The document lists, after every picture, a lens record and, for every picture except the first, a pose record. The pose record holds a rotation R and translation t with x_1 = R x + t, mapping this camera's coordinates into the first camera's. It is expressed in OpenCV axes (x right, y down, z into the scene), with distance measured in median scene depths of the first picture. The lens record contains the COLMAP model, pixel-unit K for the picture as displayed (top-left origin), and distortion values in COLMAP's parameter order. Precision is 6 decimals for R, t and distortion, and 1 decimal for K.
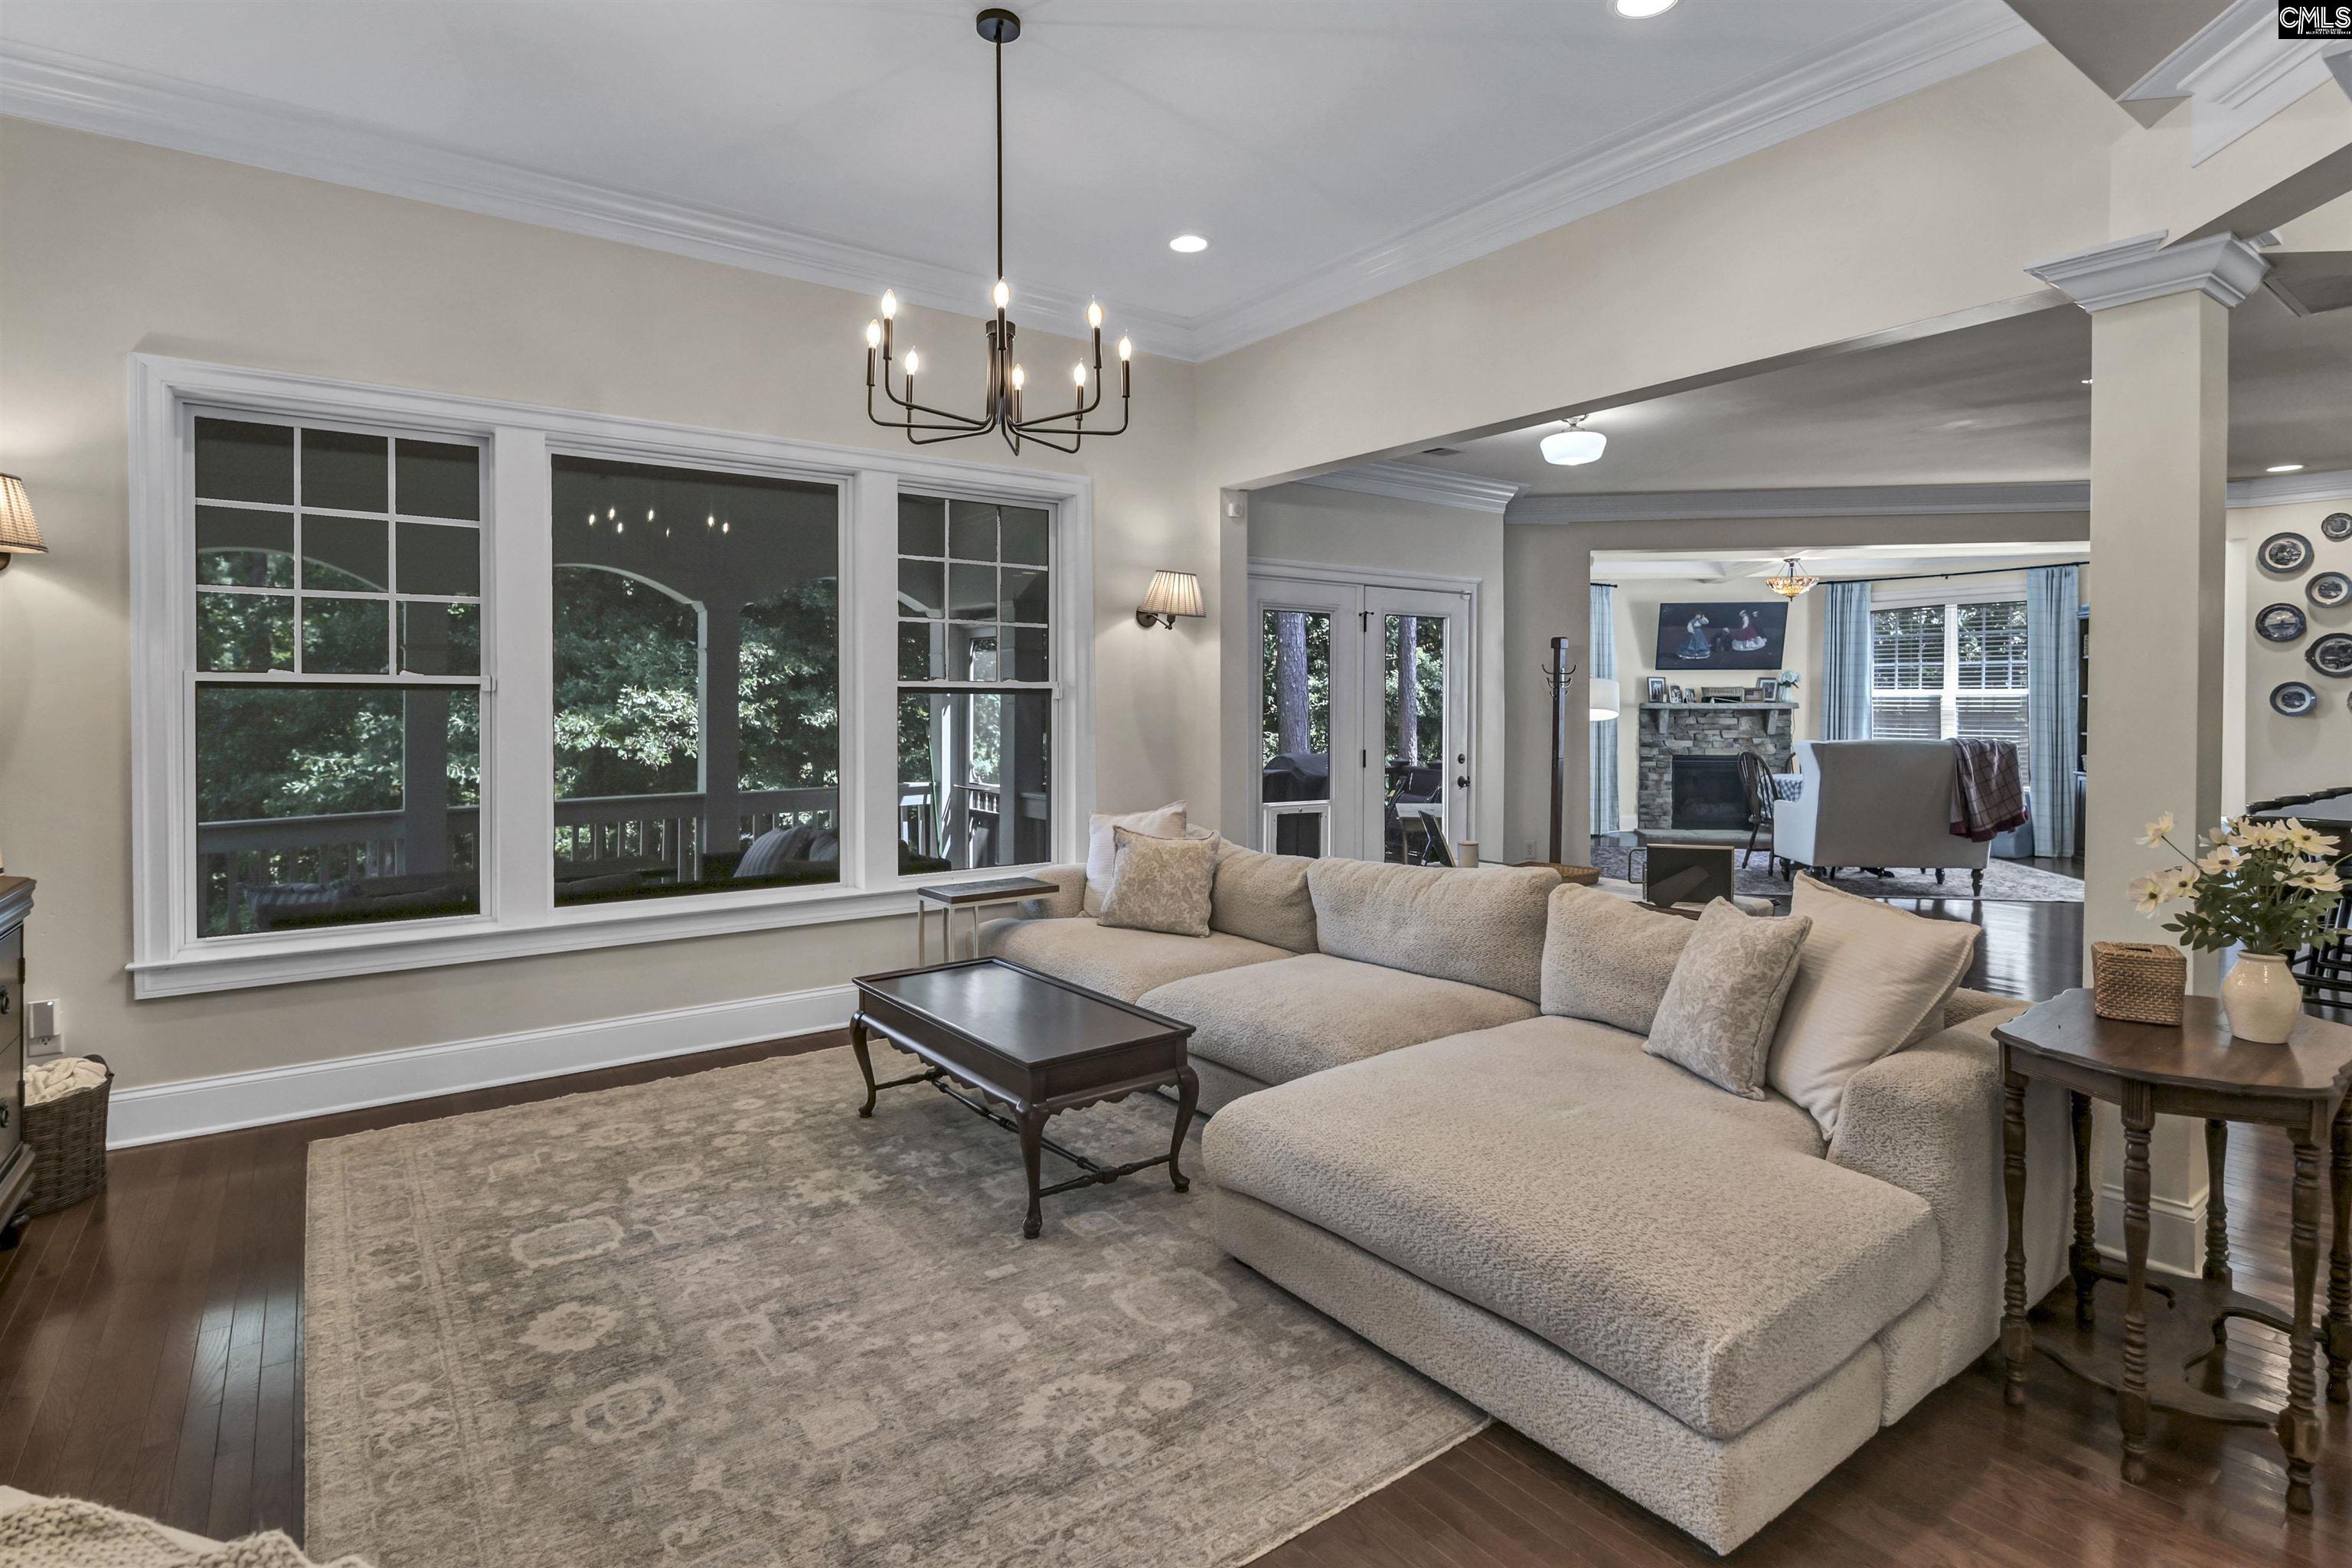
lens RADIAL K [[1172.1, 0, 1182.7], [0, 1172.1, 708.6], [0, 0, 1]] dist [-0.005849, -0.002650]
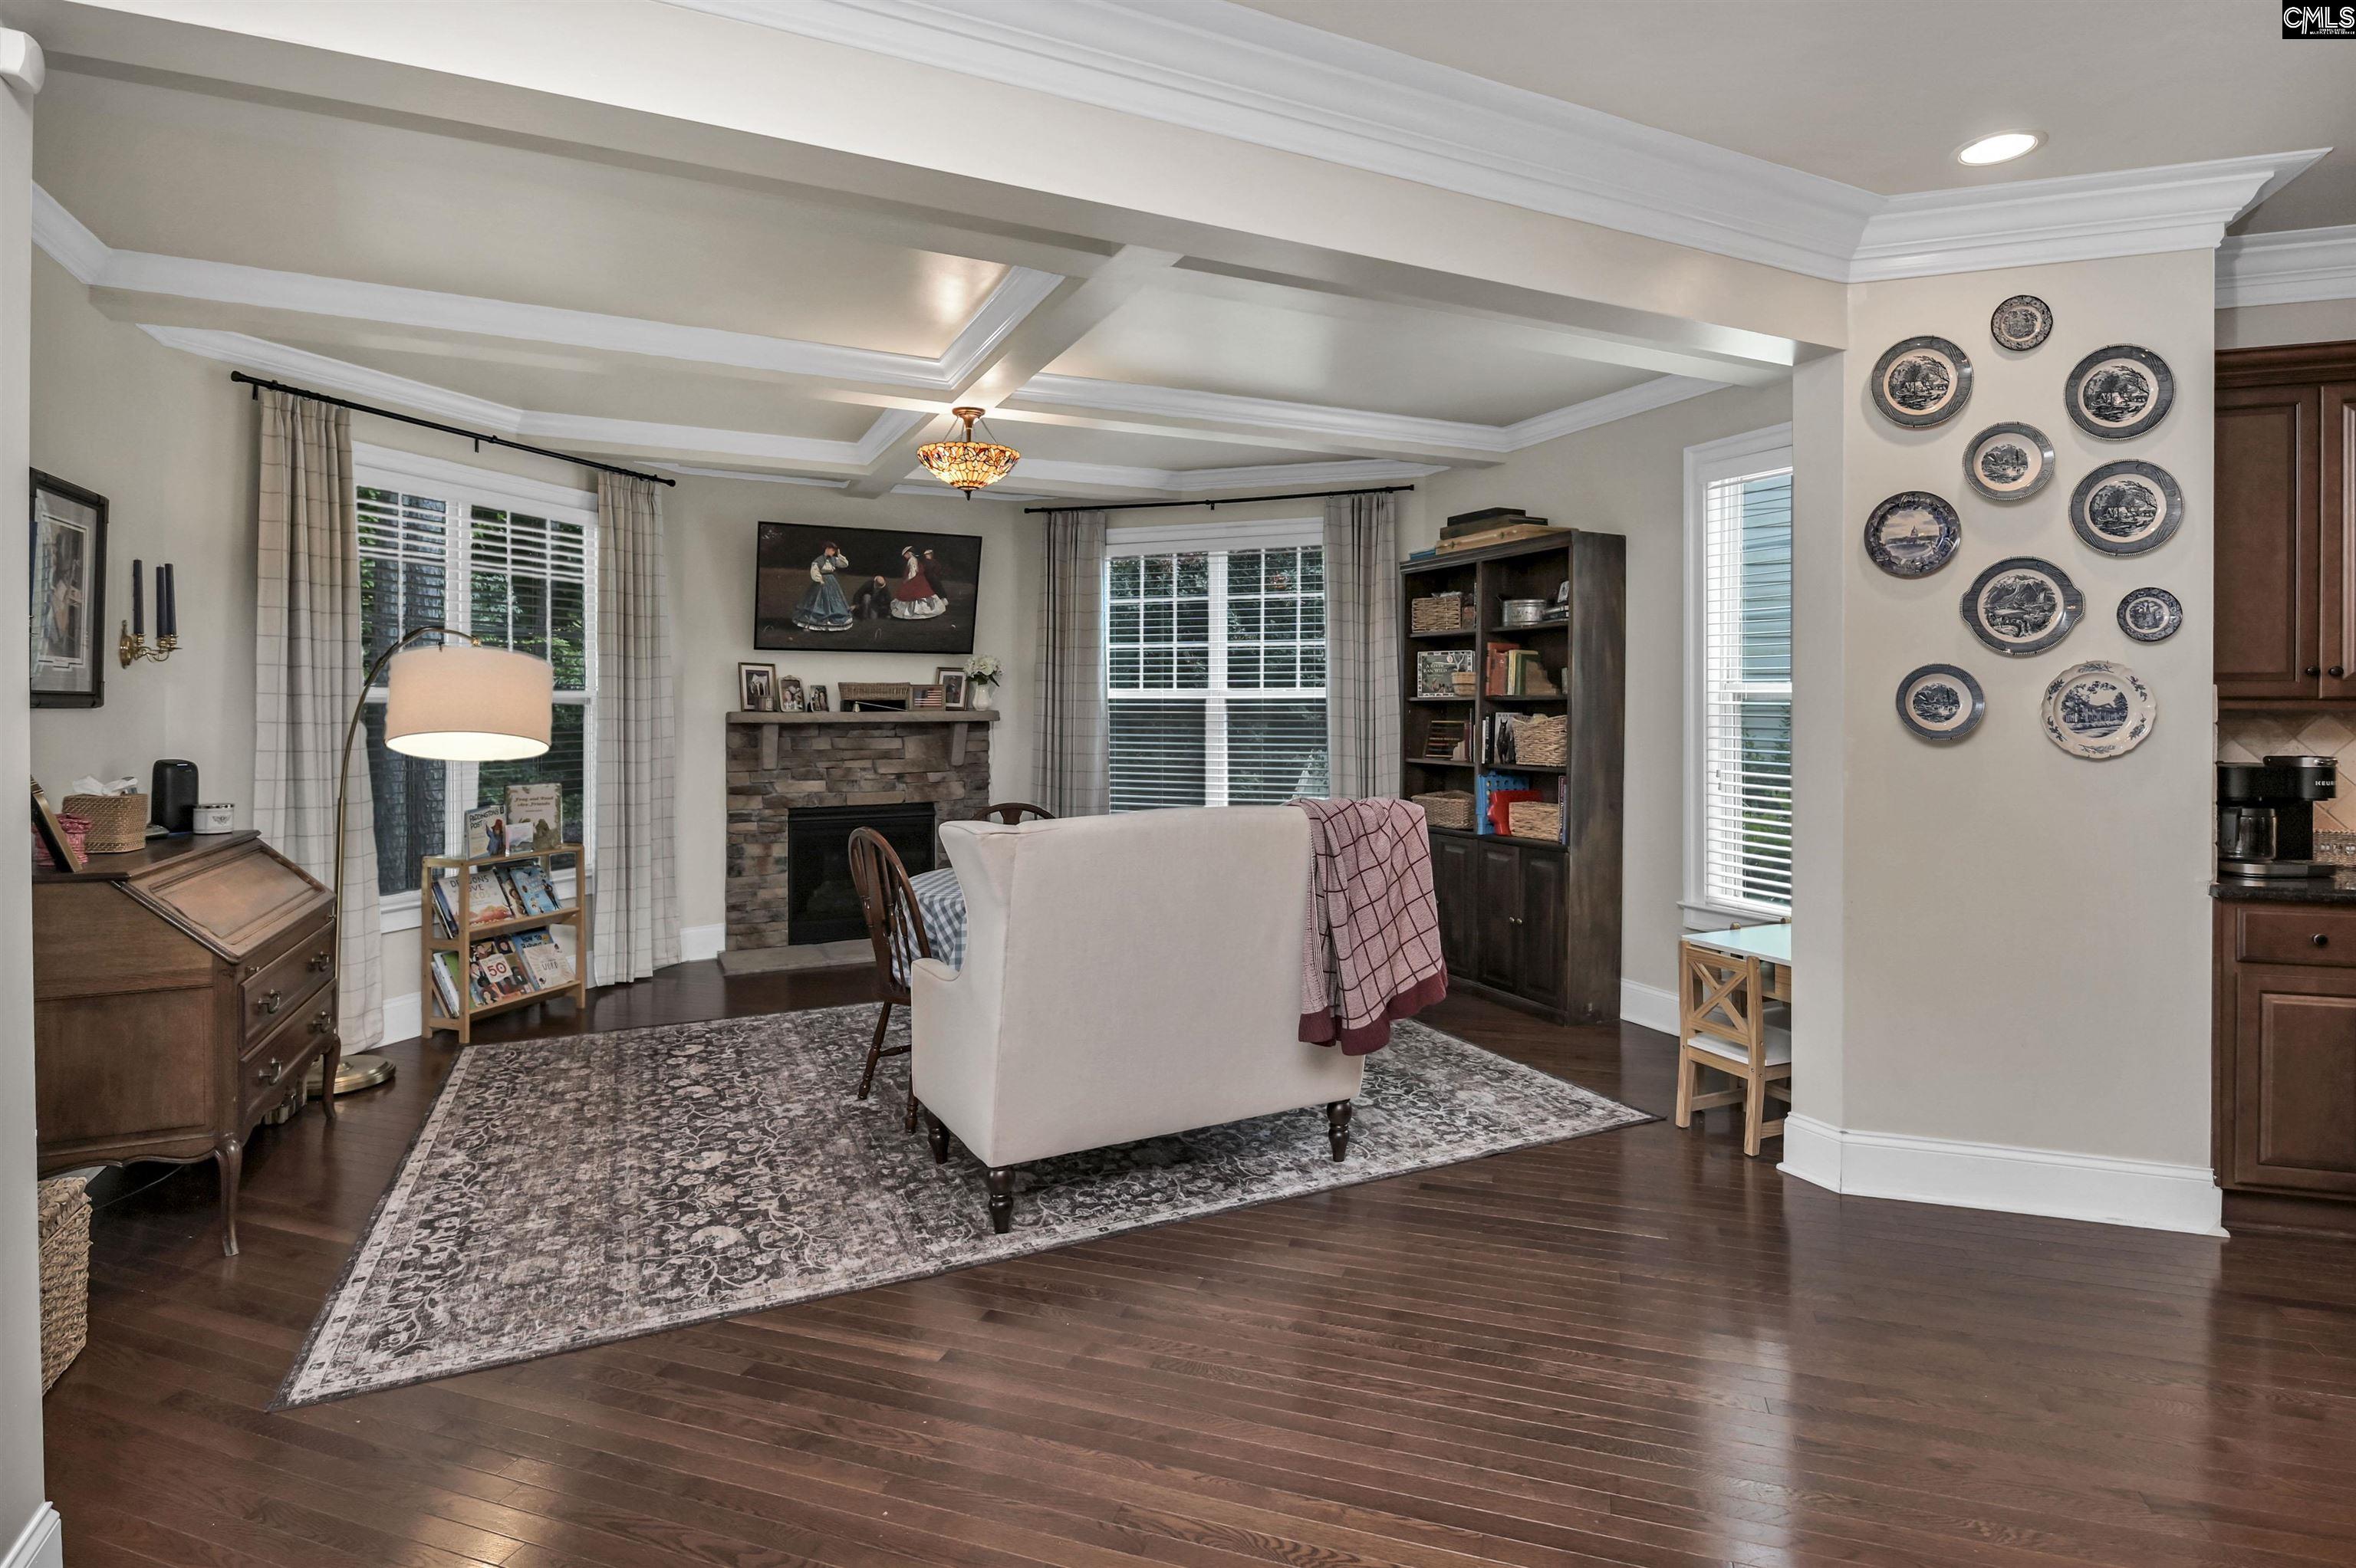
lens RADIAL K [[1173.9, 0, 1198.2], [0, 1173.9, 713.5], [0, 0, 1]] dist [-0.005849, -0.002650]
pose [[0.813708, -0.003719, 0.581262, 0.262352], [0.004549, 0.999990, 0.000031, -0.003242], [-0.581256, 0.002619, 0.813716, 0.457682]]
